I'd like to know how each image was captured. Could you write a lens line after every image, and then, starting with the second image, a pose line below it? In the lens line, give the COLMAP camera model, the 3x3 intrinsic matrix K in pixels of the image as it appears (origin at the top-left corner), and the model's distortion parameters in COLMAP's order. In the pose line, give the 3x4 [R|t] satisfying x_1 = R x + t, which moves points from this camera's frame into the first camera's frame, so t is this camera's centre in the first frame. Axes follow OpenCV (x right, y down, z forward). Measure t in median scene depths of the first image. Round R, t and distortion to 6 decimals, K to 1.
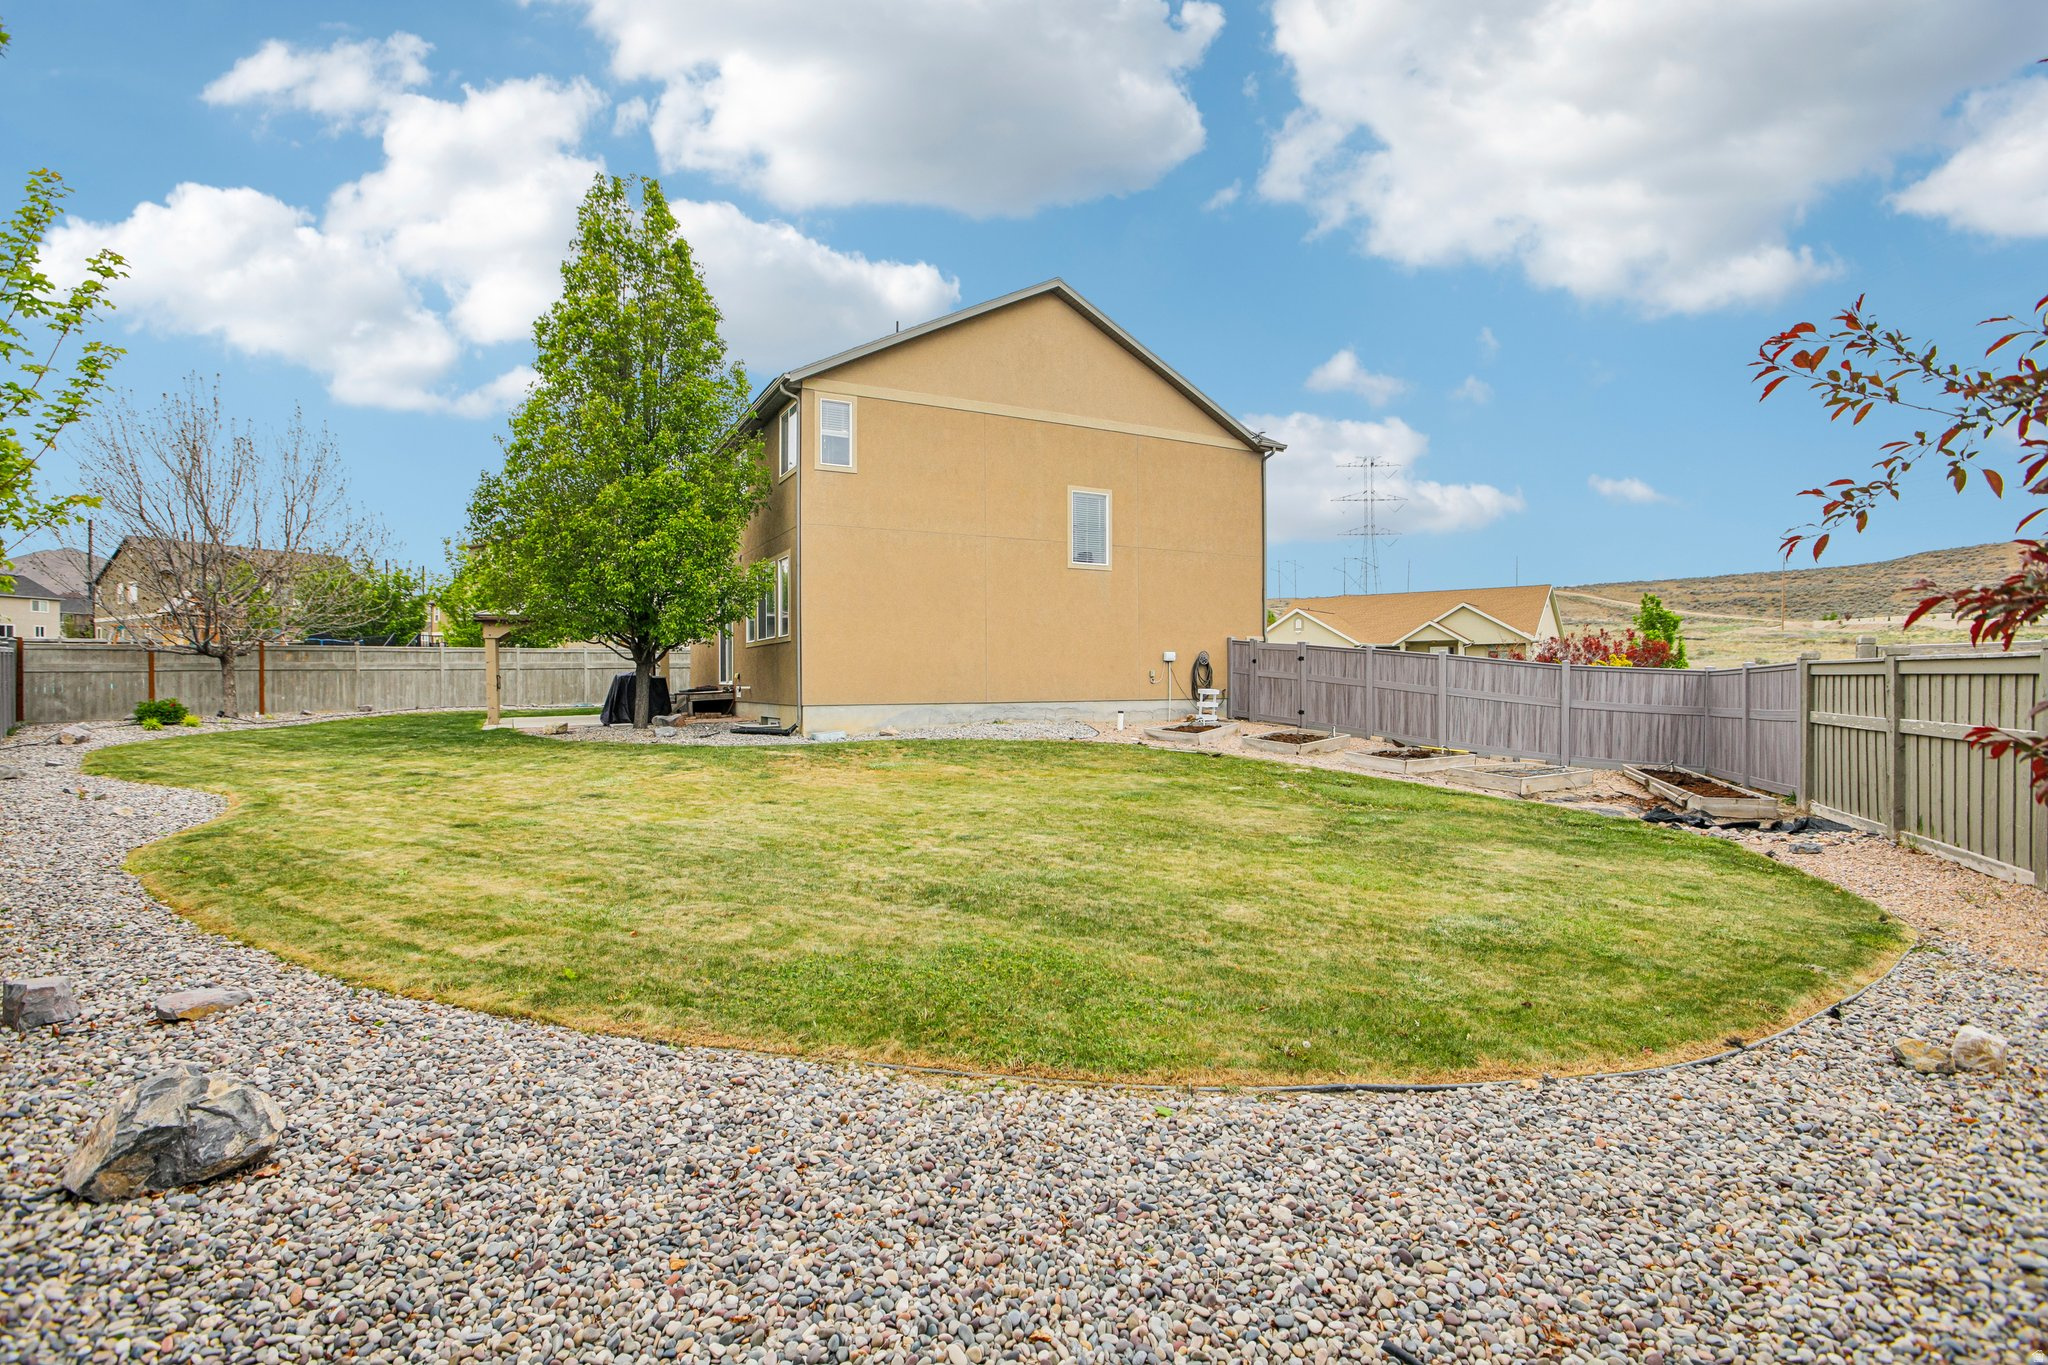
lens RADIAL K [[956.9, 0, 1024.0], [0, 956.9, 682.5], [0, 0, 1]] dist [-0.055352, 0.021919]
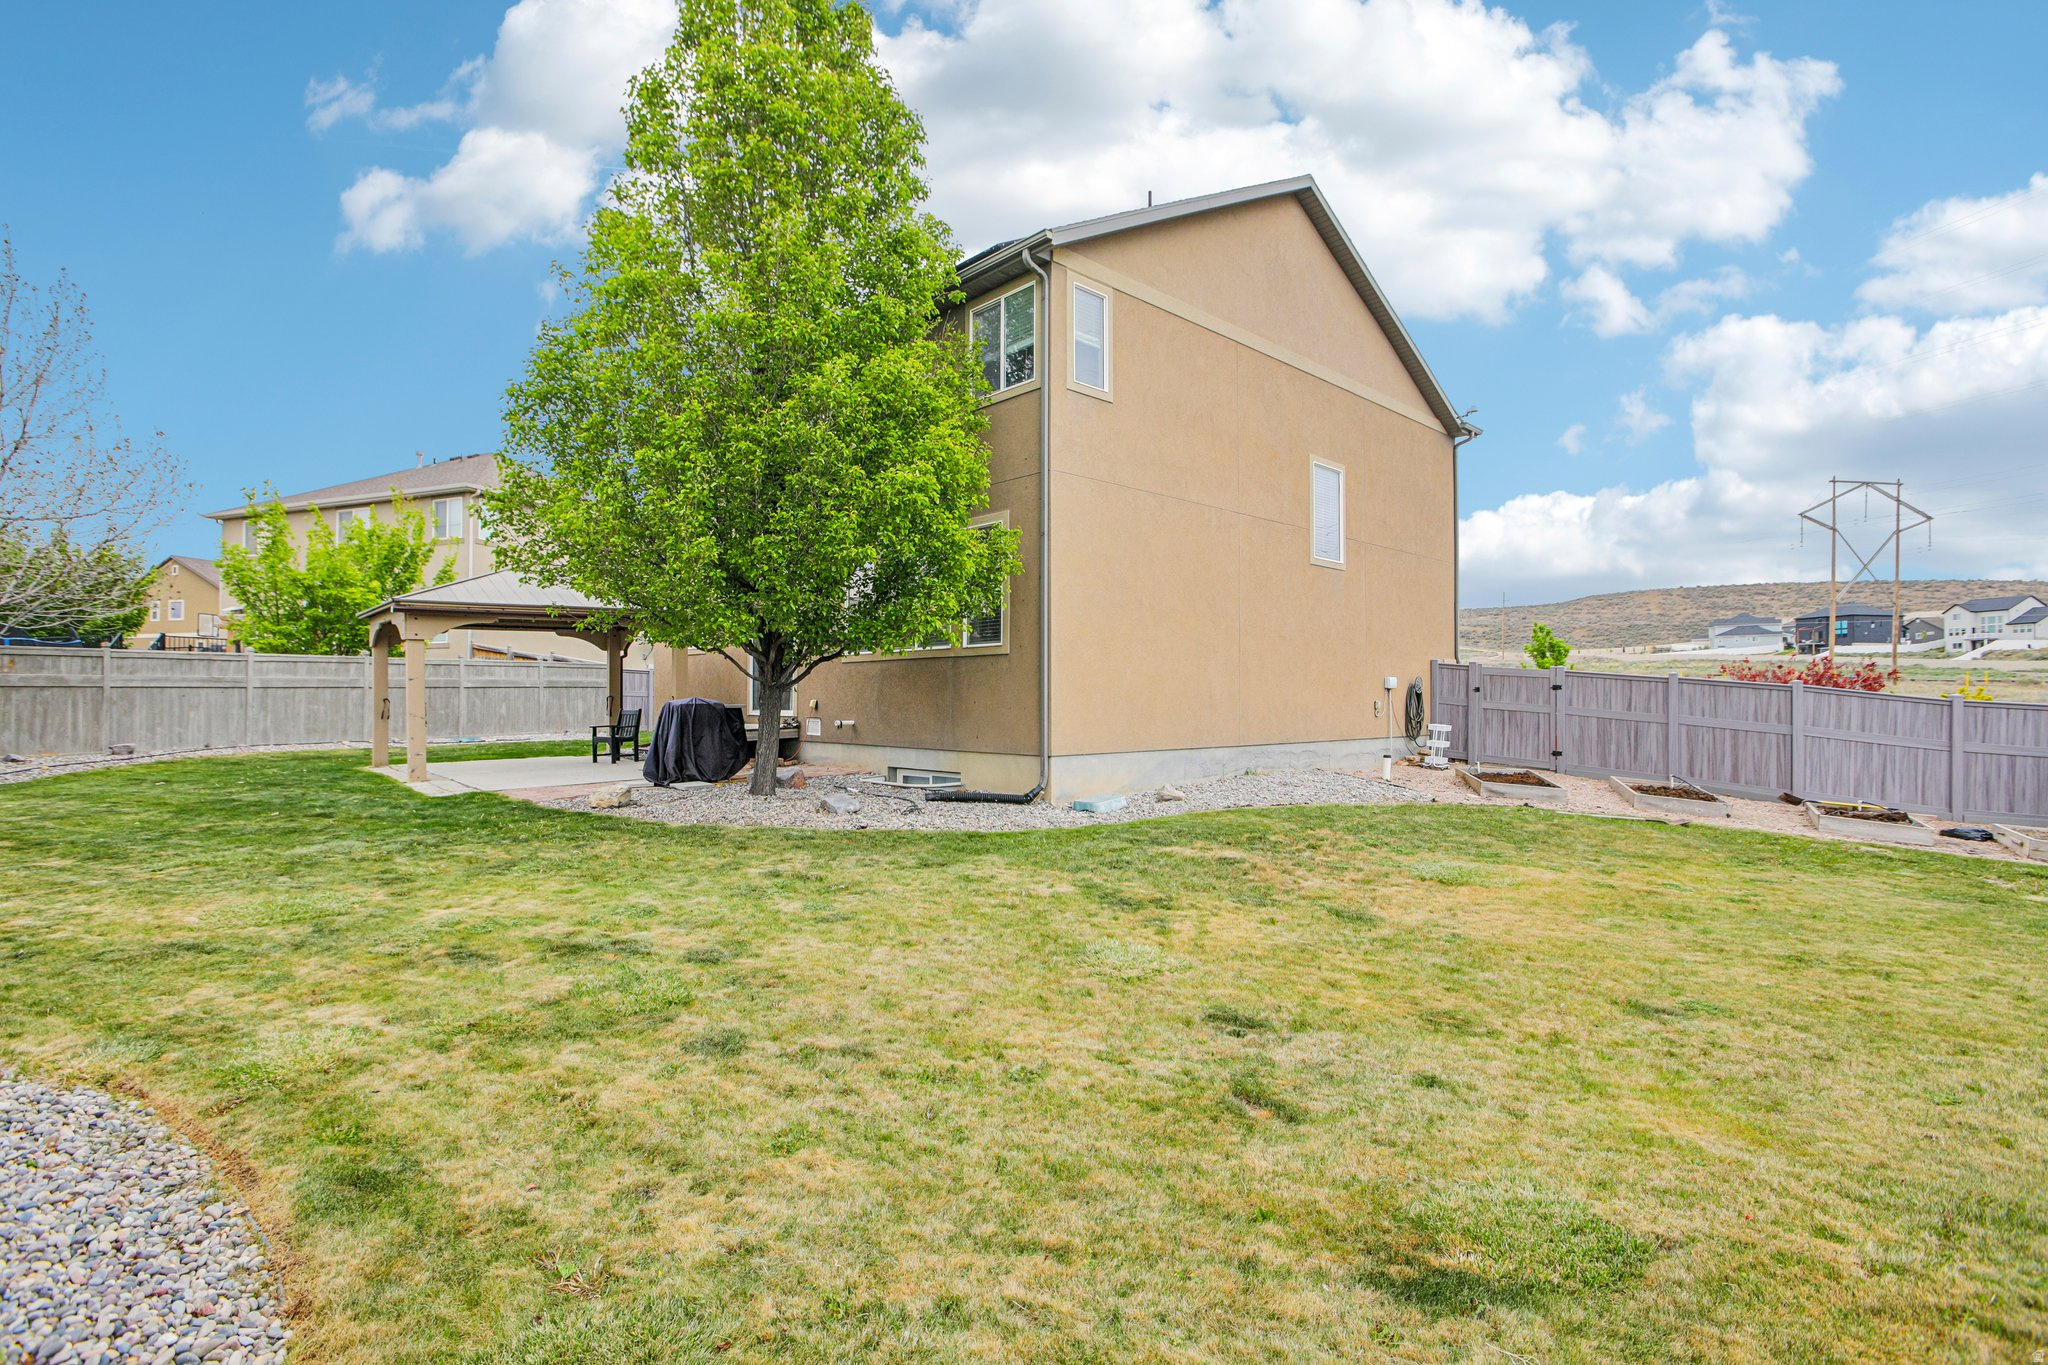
lens RADIAL K [[956.9, 0, 1024.0], [0, 956.9, 682.5], [0, 0, 1]] dist [-0.055352, 0.021919]
pose [[0.971138, 0.011389, 0.238247, -0.351729], [-0.006587, 0.999759, -0.020939, -0.009798], [-0.238428, 0.018765, 0.970979, 0.339161]]
